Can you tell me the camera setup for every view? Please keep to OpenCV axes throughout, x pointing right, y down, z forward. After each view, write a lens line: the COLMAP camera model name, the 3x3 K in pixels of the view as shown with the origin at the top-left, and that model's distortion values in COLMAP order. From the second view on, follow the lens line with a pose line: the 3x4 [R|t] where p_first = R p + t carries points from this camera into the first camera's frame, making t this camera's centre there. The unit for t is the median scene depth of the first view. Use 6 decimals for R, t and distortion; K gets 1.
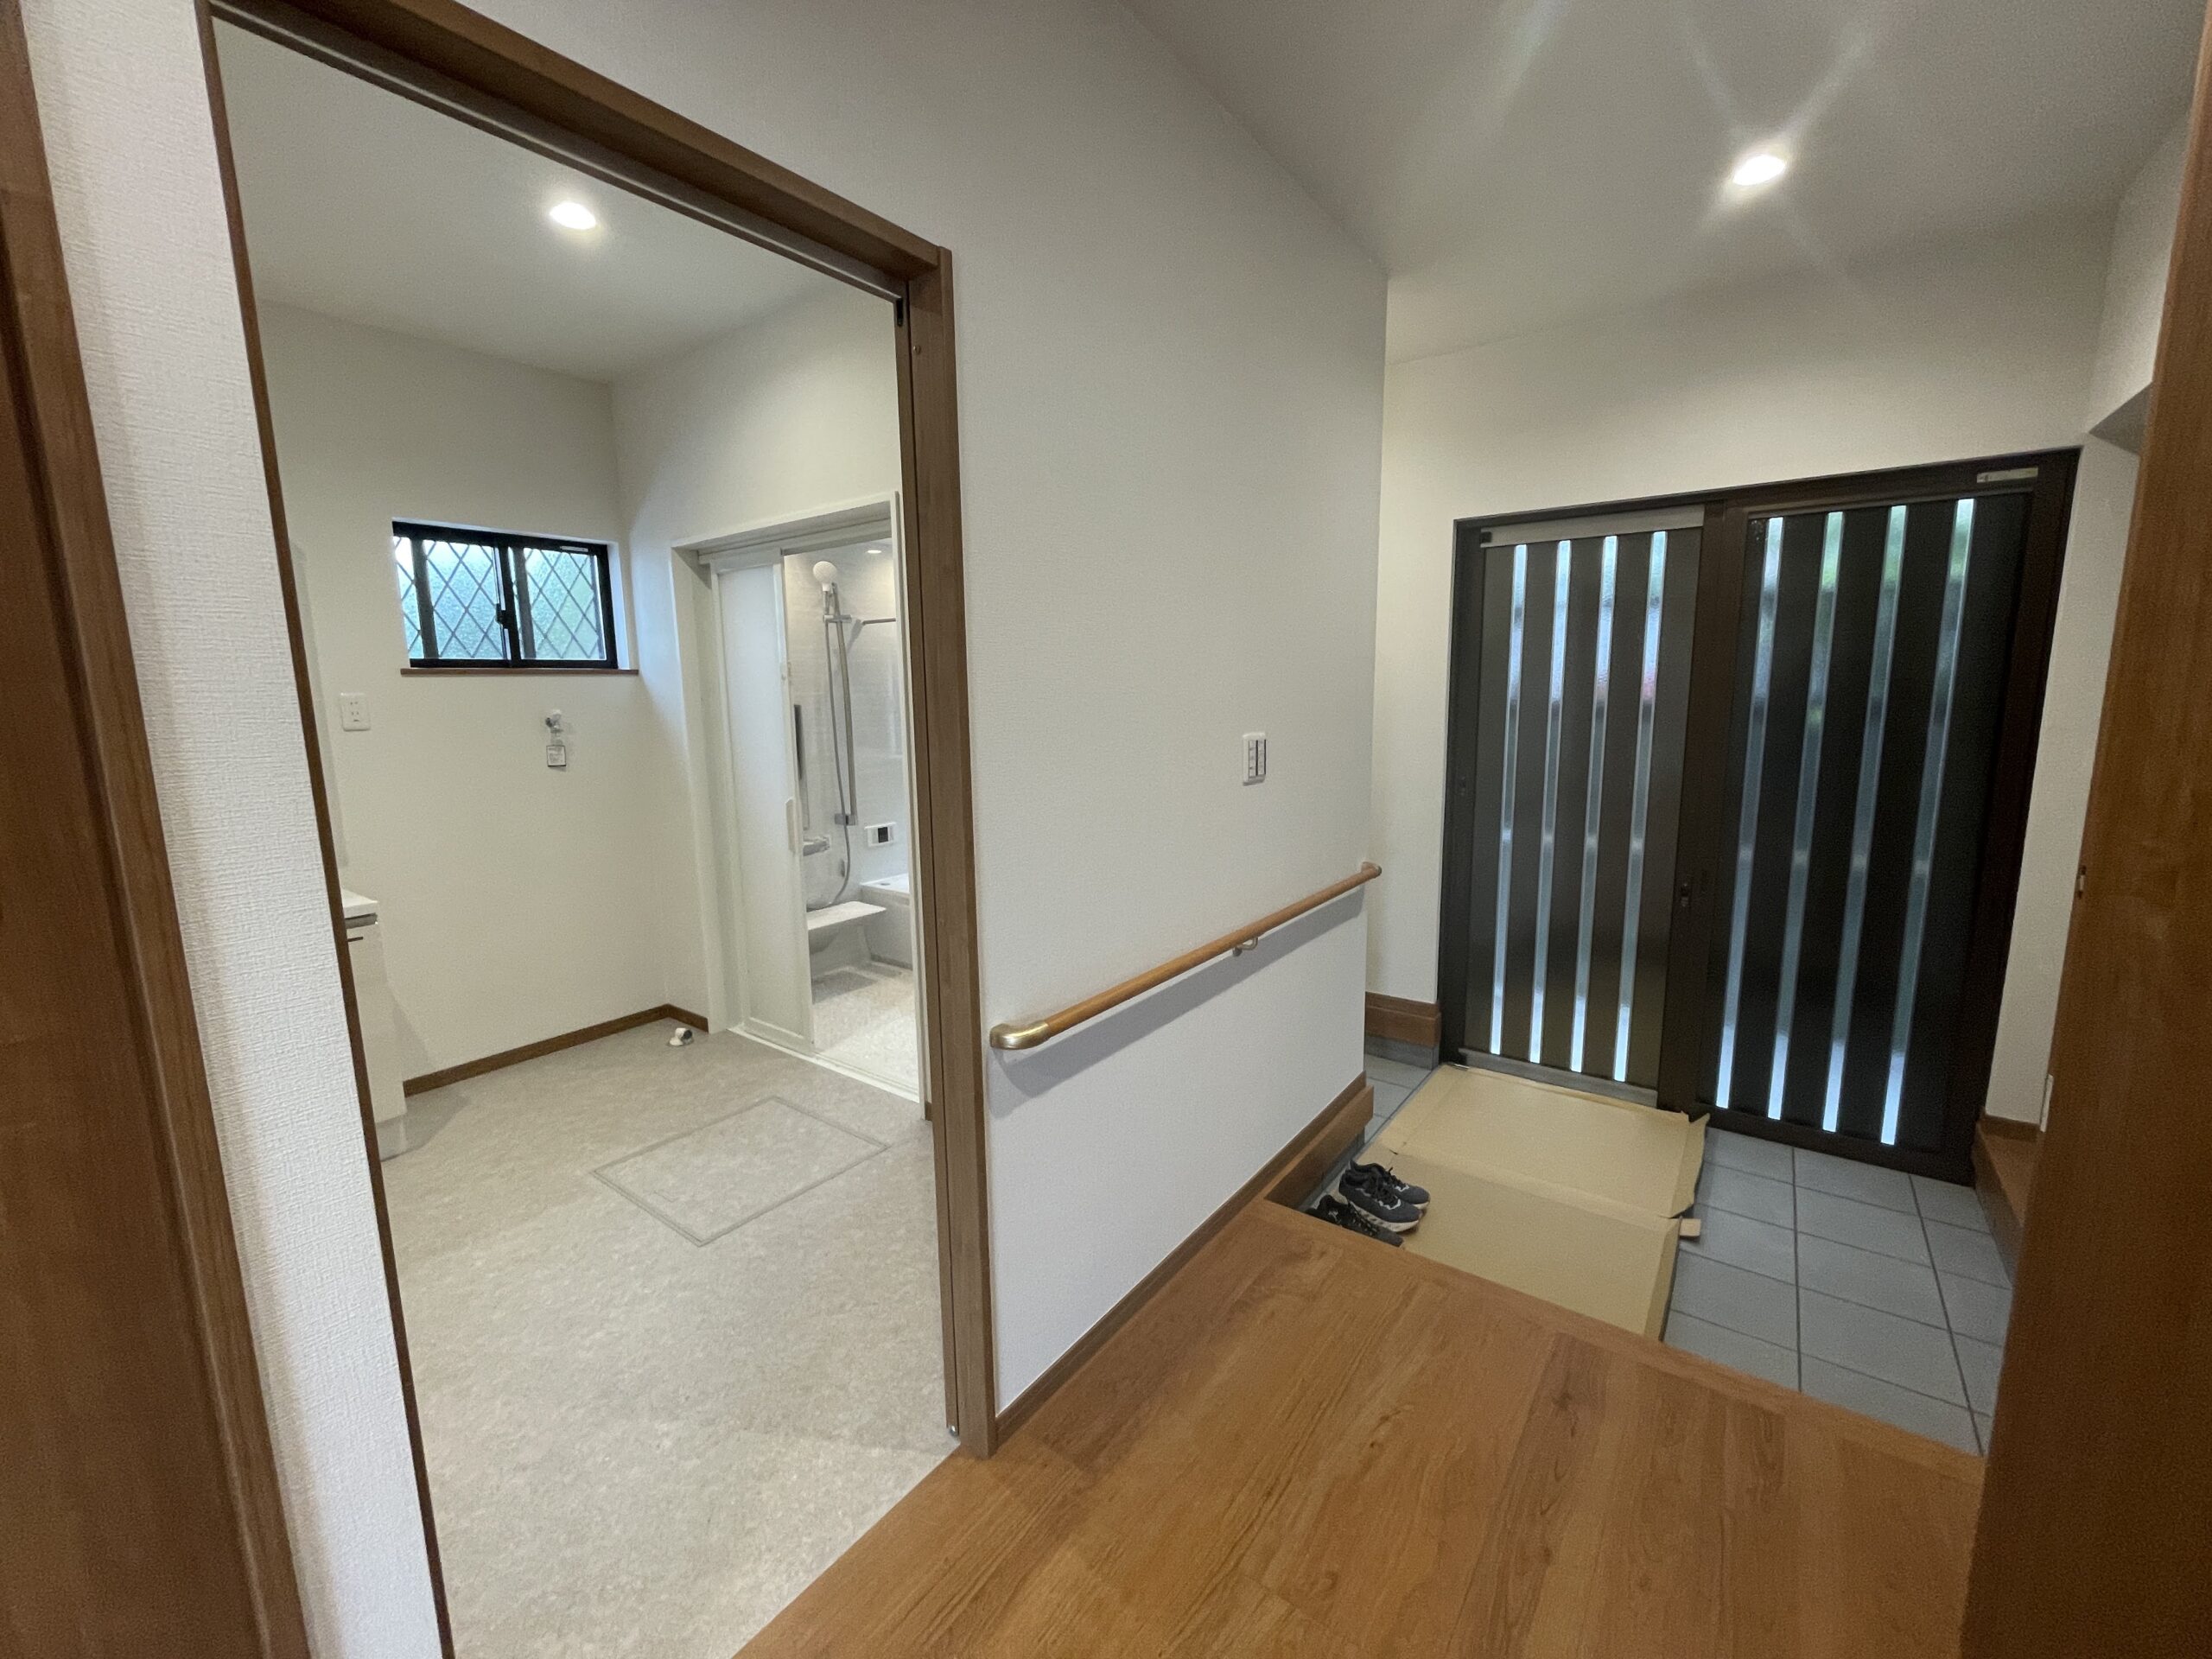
lens RADIAL K [[889.6, 0, 1106.0], [0, 889.6, 829.5], [0, 0, 1]] dist [0.002047, 0.000176]
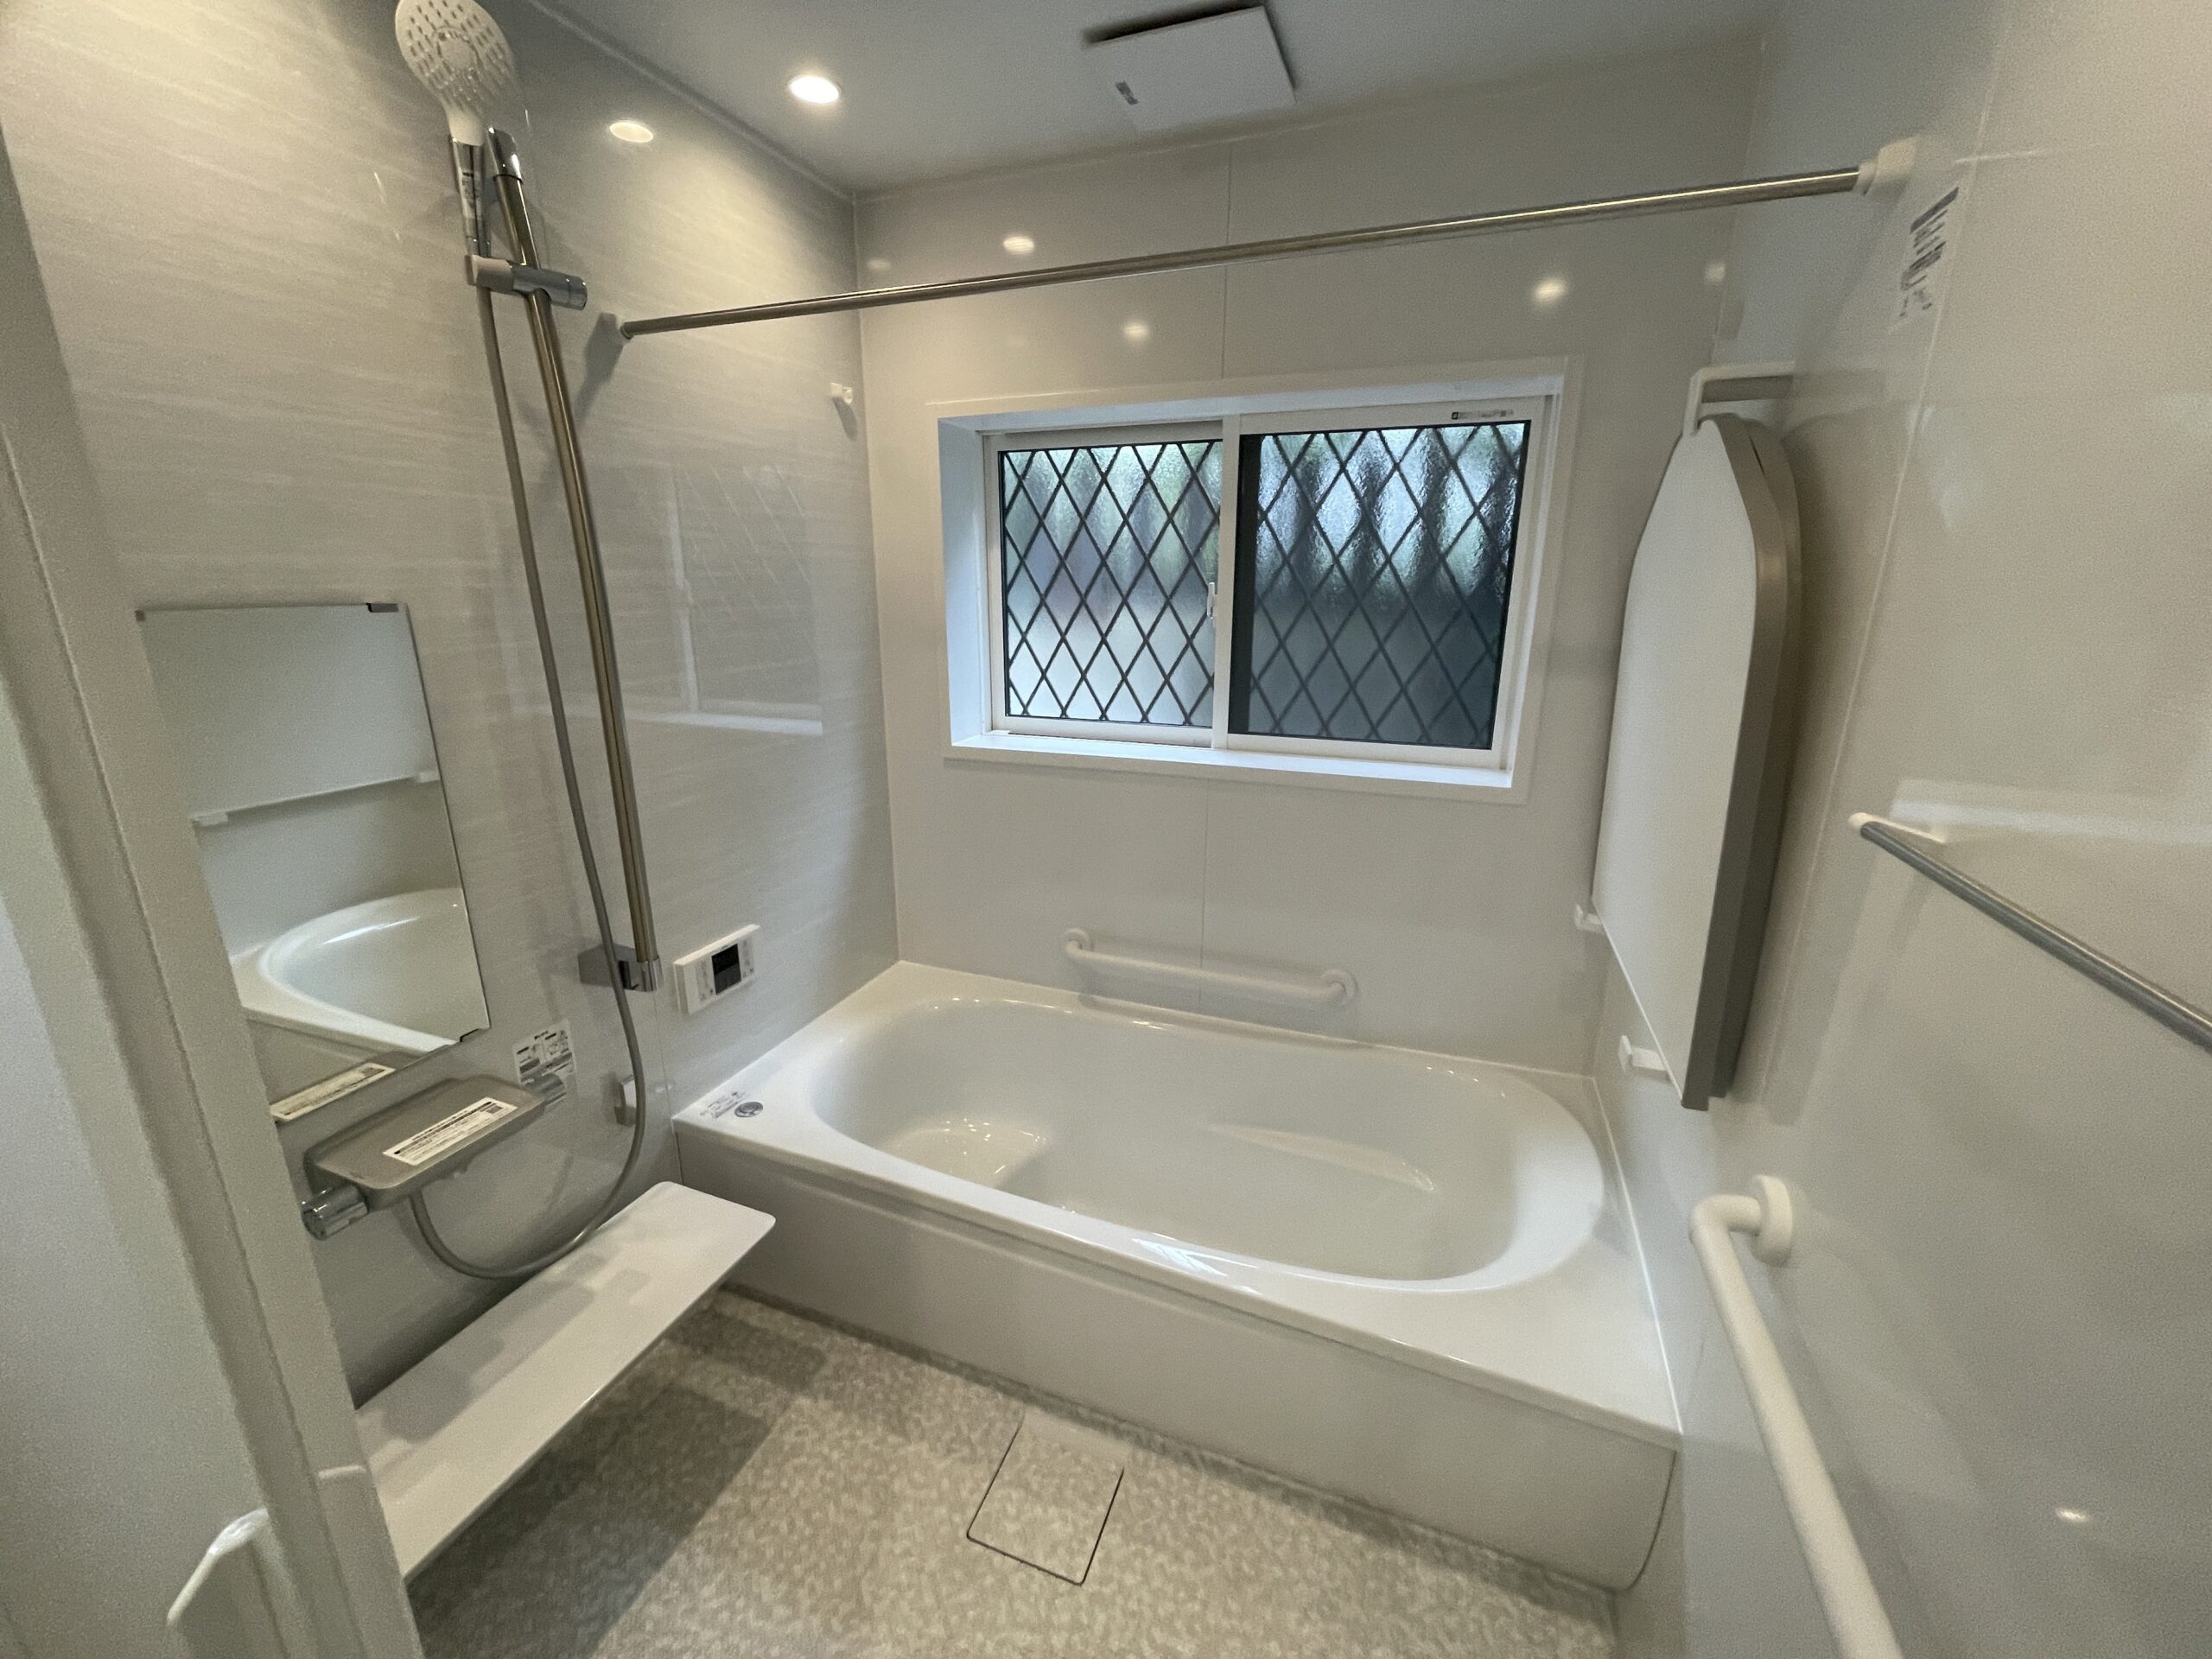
lens RADIAL K [[889.6, 0, 1106.0], [0, 889.6, 829.5], [0, 0, 1]] dist [0.002047, 0.000176]
pose [[0.963234, -0.052982, 0.263390, -0.207600], [0.021340, 0.992353, 0.121574, -0.098243], [-0.267817, -0.111483, 0.956998, 0.657957]]
